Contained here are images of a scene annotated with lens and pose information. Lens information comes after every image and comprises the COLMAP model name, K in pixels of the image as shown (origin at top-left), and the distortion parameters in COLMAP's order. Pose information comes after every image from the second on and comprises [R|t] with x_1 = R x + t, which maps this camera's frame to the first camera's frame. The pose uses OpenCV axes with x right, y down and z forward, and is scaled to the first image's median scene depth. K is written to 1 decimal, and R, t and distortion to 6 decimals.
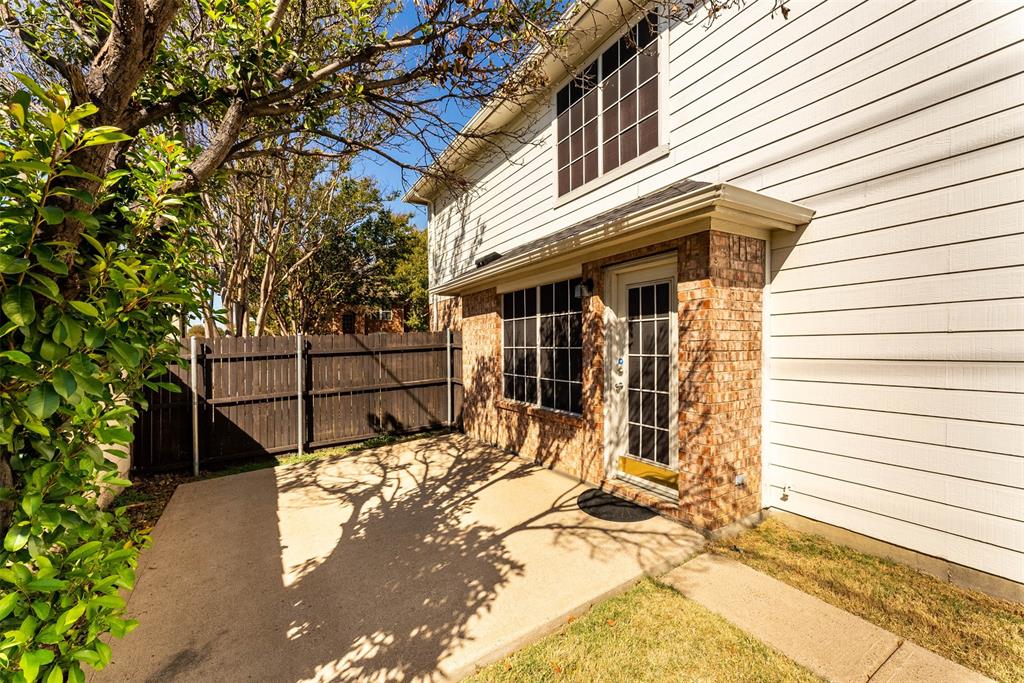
lens RADIAL K [[408.3, 0, 510.9], [0, 408.3, 355.5], [0, 0, 1]] dist [0.000156, -0.000030]
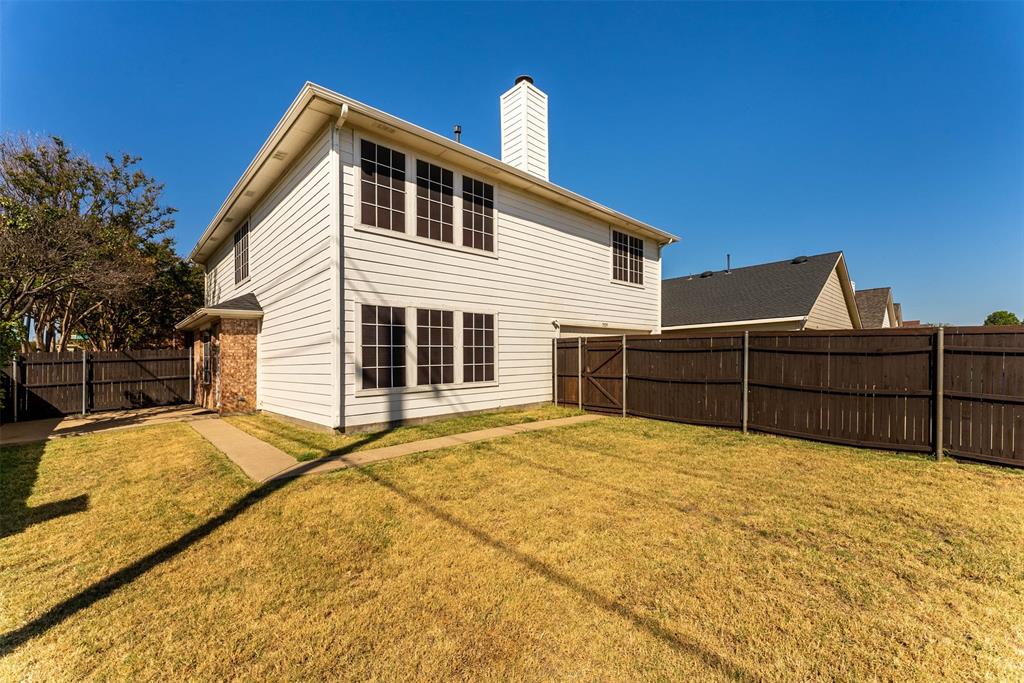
lens RADIAL K [[415.4, 0, 512.3], [0, 415.4, 361.4], [0, 0, 1]] dist [0.001626, 0.000359]
pose [[0.973909, -0.004515, 0.226896, 0.993624], [0.010742, 0.999599, -0.026218, 0.071200], [-0.226686, 0.027971, 0.973566, -1.350182]]
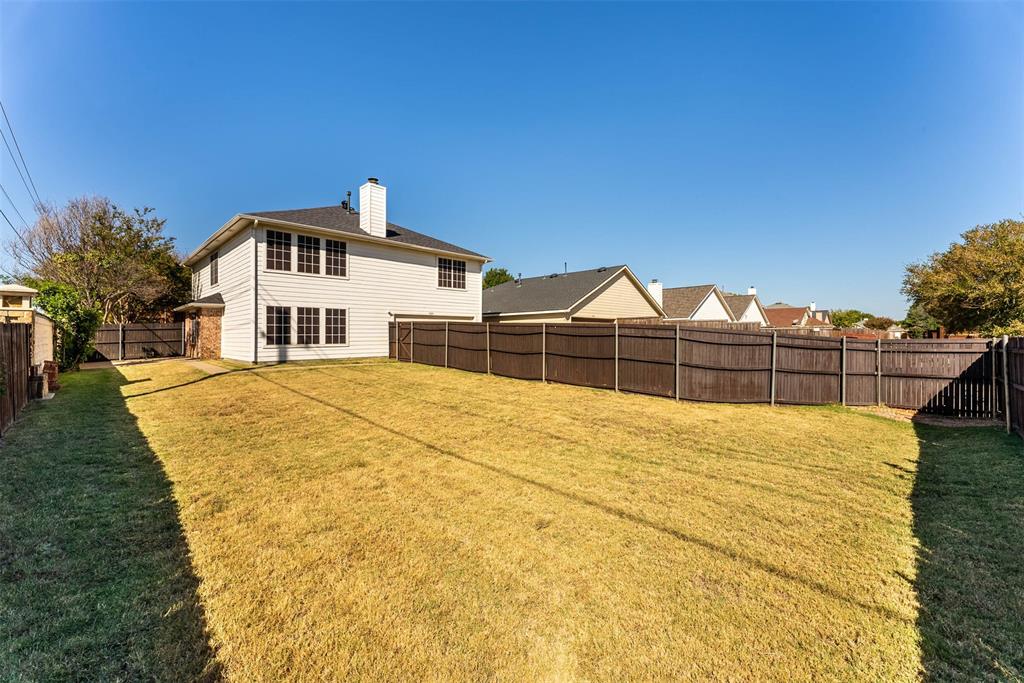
lens RADIAL K [[413.9, 0, 512.0], [0, 413.9, 341.5], [0, 0, 1]] dist [0.000241, -0.000163]
pose [[0.967947, 0.010201, 0.250947, 1.696912], [-0.006938, 0.999880, -0.013885, 0.120138], [-0.251059, 0.011699, 0.967901, -3.013904]]
